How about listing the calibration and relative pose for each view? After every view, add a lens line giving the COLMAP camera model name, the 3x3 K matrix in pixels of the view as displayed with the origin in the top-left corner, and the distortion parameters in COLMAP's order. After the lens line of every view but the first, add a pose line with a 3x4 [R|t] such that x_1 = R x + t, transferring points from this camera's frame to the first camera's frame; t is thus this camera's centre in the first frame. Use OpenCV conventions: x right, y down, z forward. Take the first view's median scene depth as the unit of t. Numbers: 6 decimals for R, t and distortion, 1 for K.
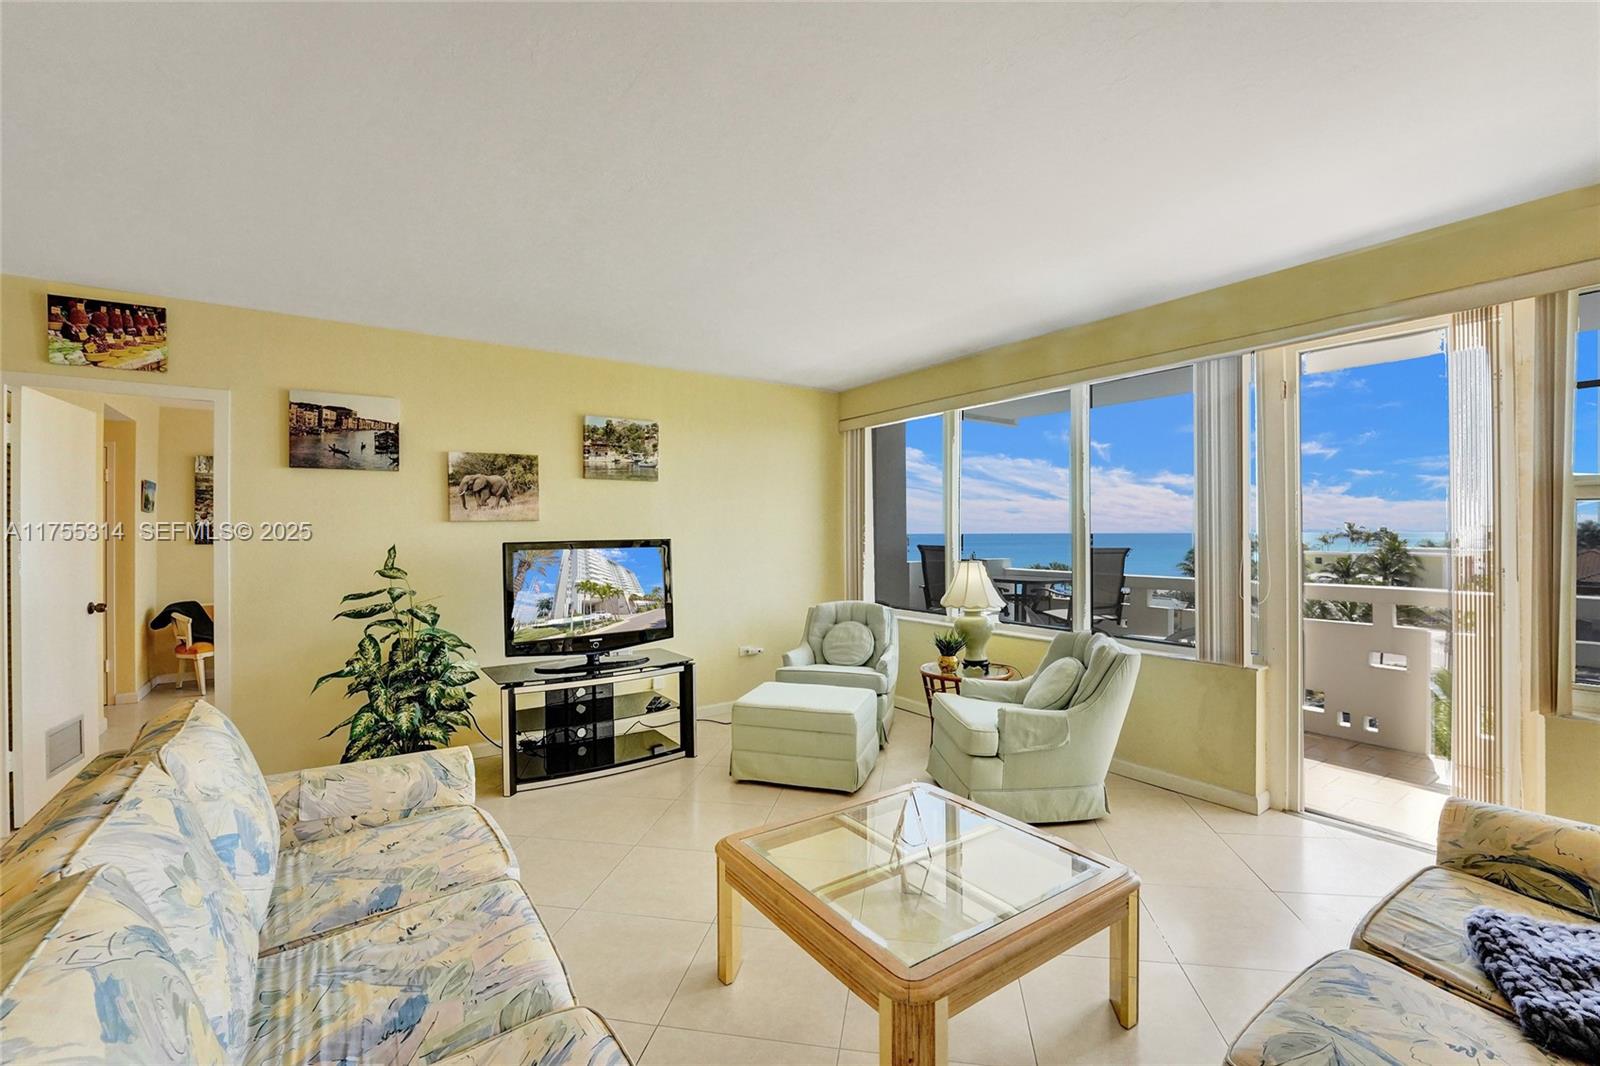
lens RADIAL K [[680.9, 0, 803.2], [0, 680.9, 531.0], [0, 0, 1]] dist [-0.029024, 0.005366]
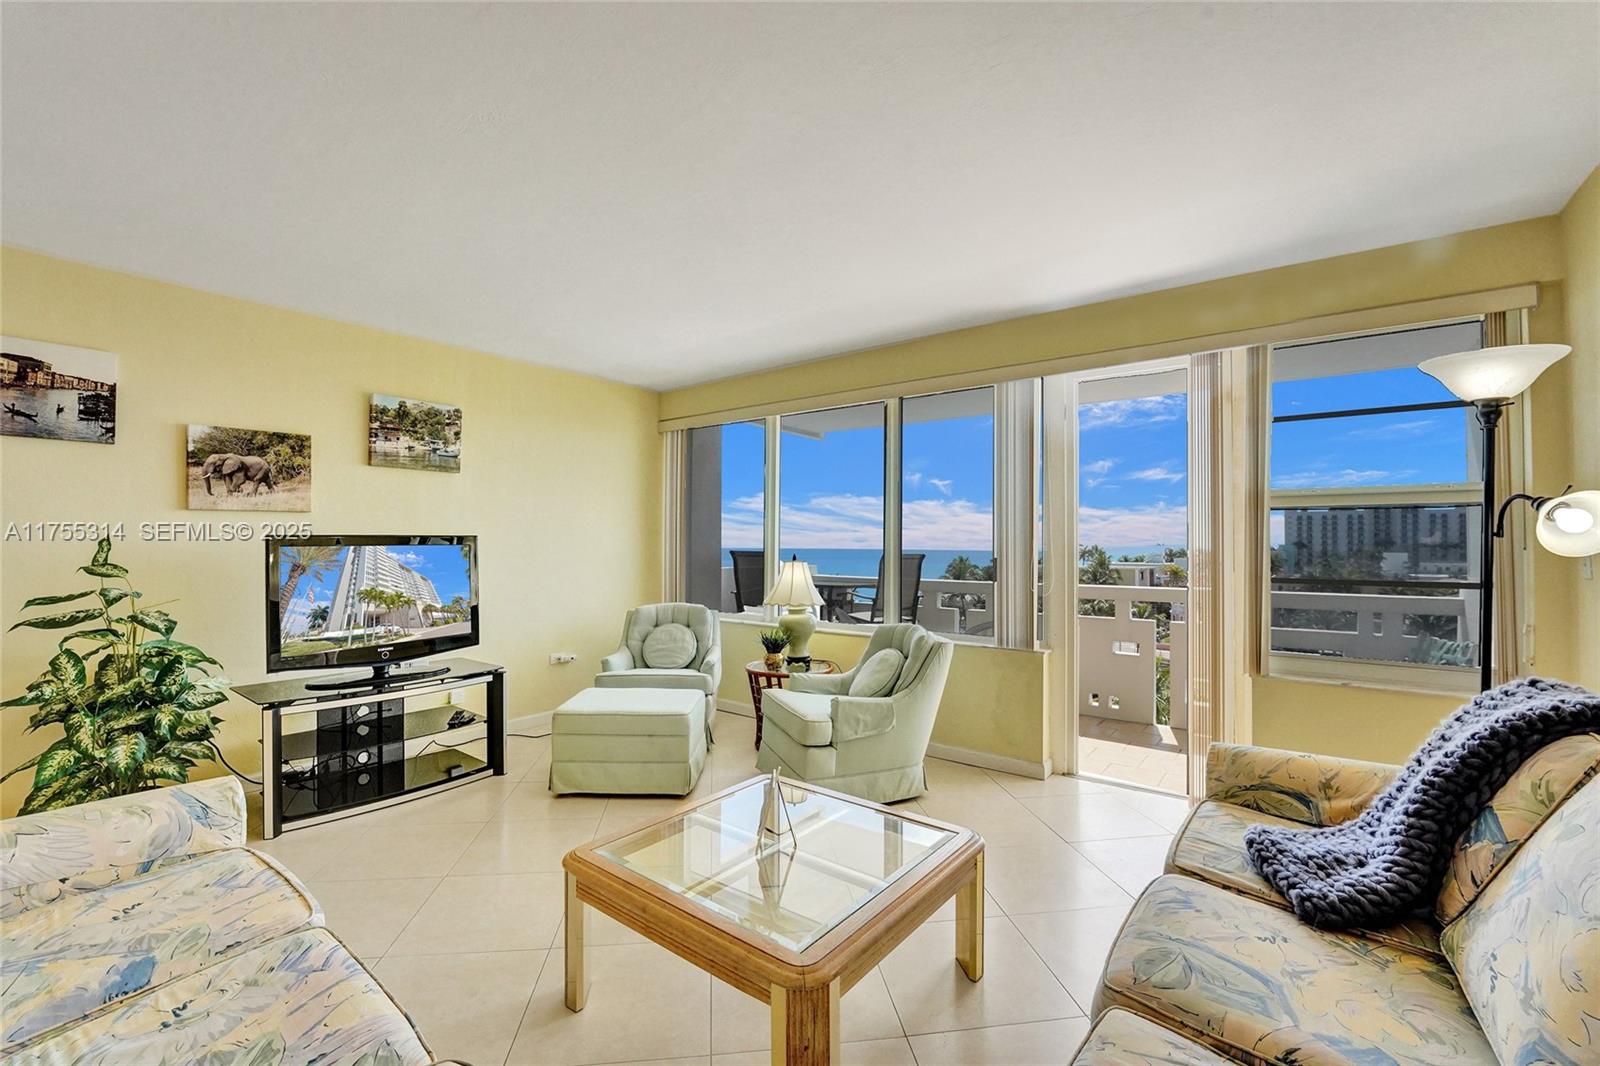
lens RADIAL K [[669.8, 0, 797.1], [0, 669.8, 535.2], [0, 0, 1]] dist [-0.031702, 0.005217]
pose [[0.955480, 0.013696, 0.294739, -0.060412], [-0.009906, 0.999848, -0.014349, 0.024161], [-0.294891, 0.010790, 0.955470, 0.033381]]
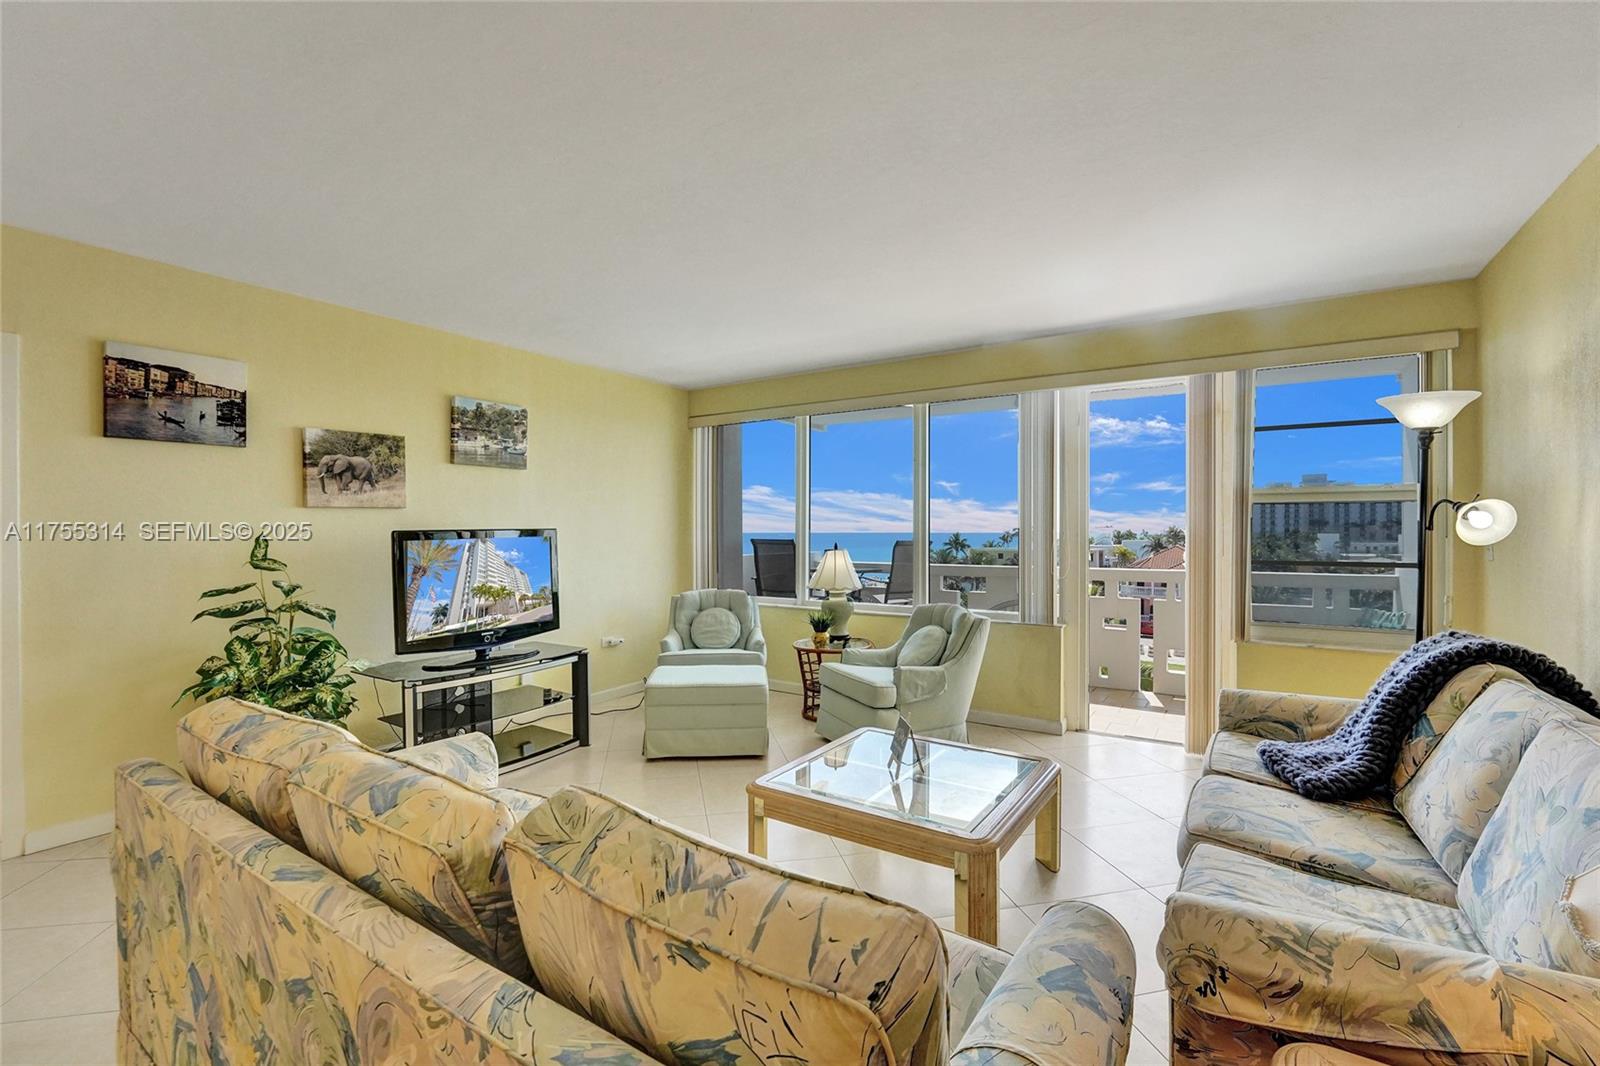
lens RADIAL K [[696.5, 0, 794.6], [0, 696.5, 533.9], [0, 0, 1]] dist [-0.023719, 0.000327]
pose [[0.928290, 0.001515, 0.371854, -0.306587], [-0.004338, 0.999968, 0.006755, 0.013704], [-0.371832, -0.007884, 0.928267, -0.075510]]
